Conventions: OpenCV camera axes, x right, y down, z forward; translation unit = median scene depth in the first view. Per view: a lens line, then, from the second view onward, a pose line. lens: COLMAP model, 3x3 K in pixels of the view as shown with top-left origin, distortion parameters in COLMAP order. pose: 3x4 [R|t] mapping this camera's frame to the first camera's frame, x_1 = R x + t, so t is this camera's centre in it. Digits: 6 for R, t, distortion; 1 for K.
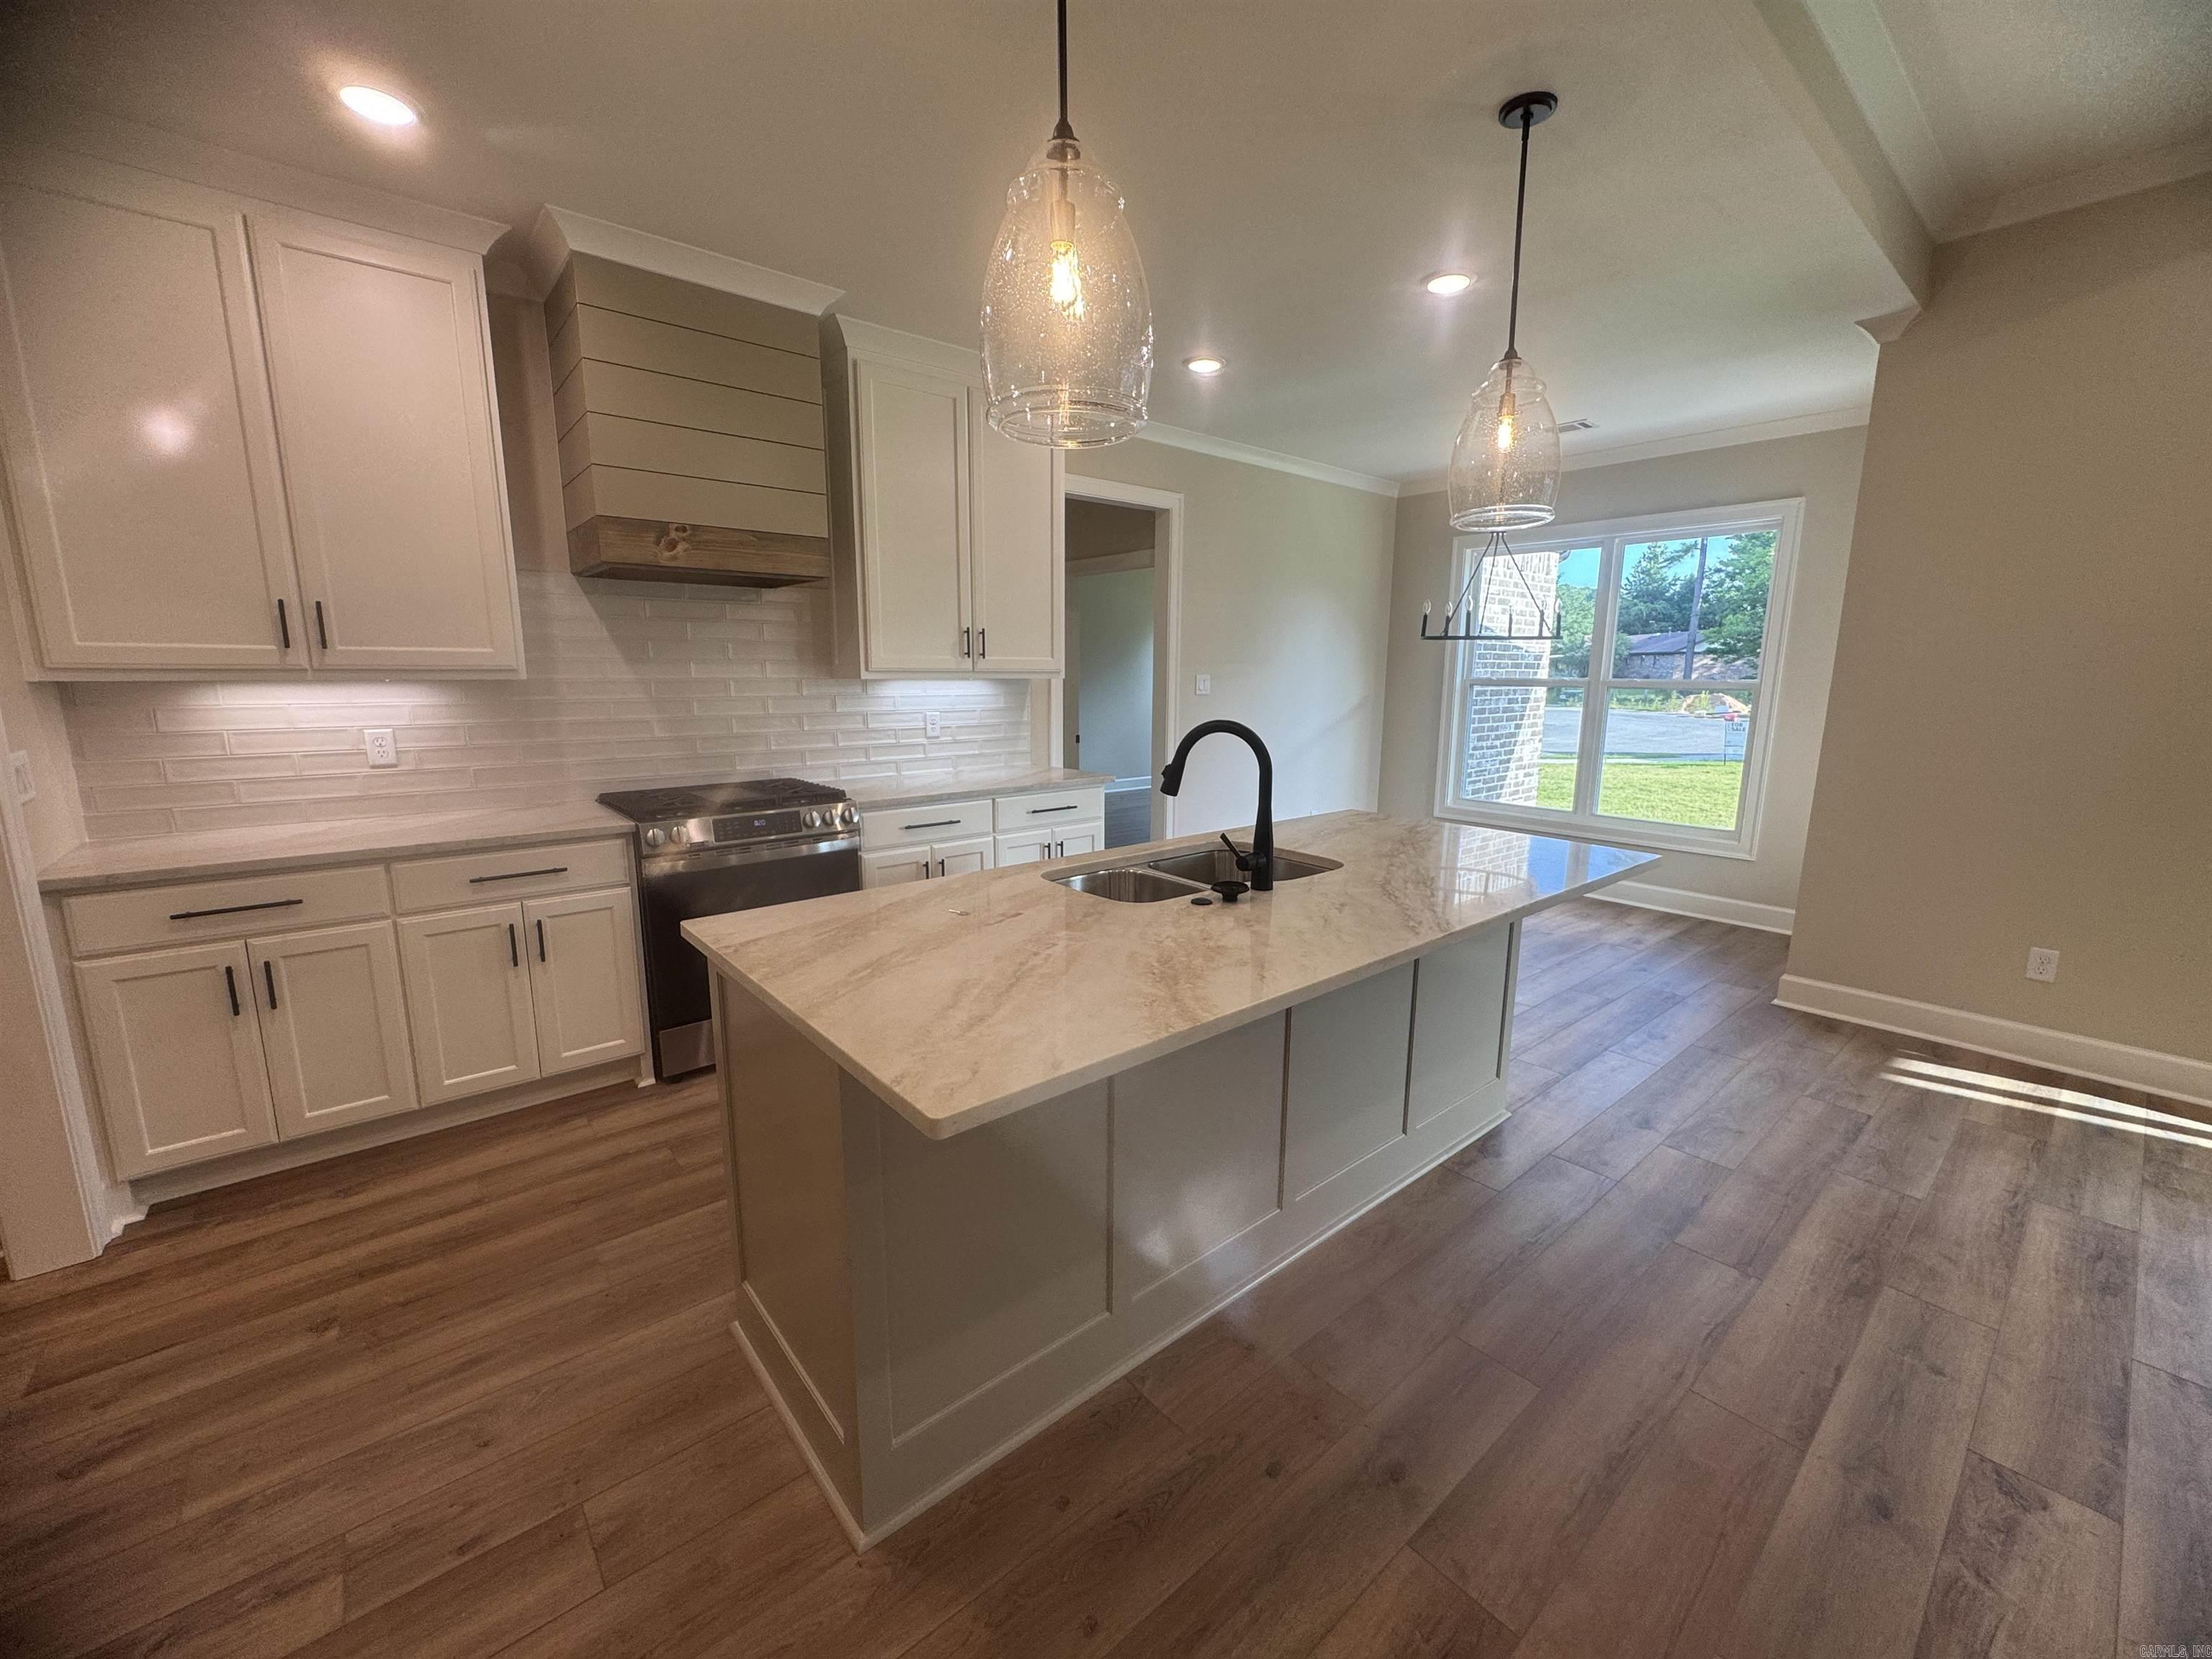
lens RADIAL K [[893.2, 0, 1093.3], [0, 893.2, 832.5], [0, 0, 1]] dist [-0.000338, -0.000351]
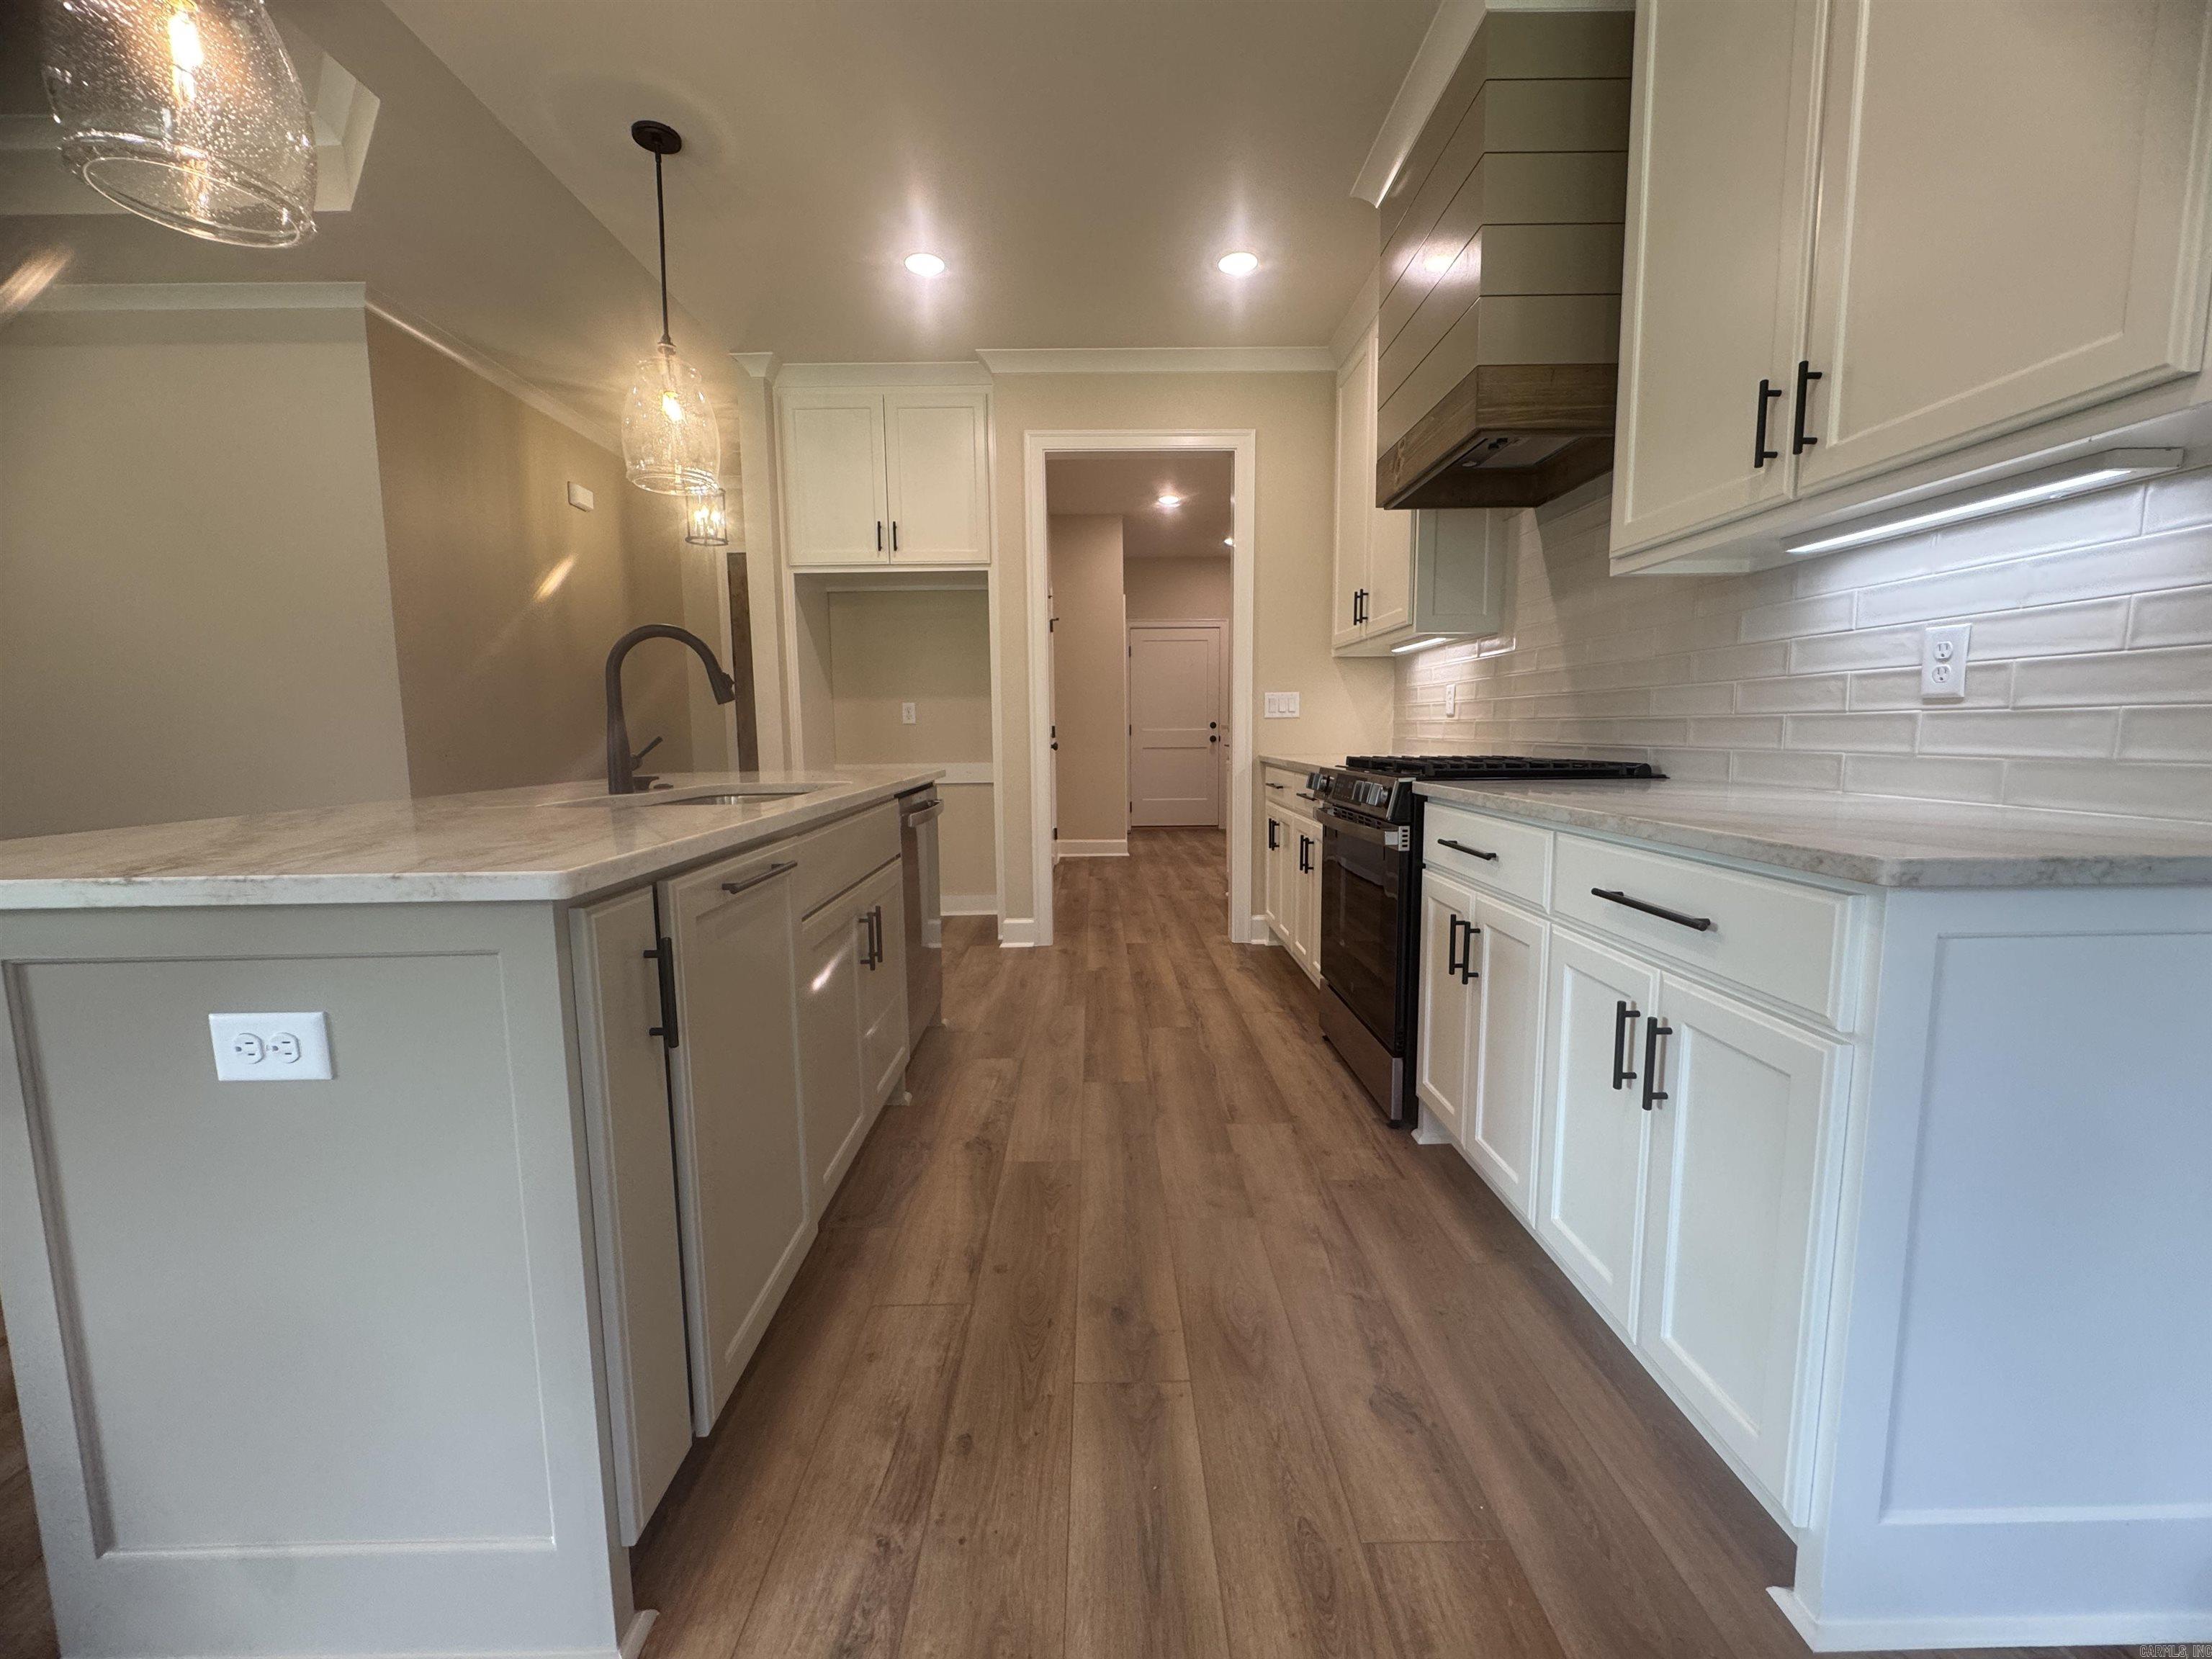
lens RADIAL K [[893.2, 0, 1096.3], [0, 893.2, 828.6], [0, 0, 1]] dist [-0.000338, -0.000351]
pose [[-0.647818, 0.099269, -0.755300, 0.446419], [-0.118473, 0.966282, 0.228612, -0.148332], [0.752527, 0.237582, -0.614214, 1.478240]]
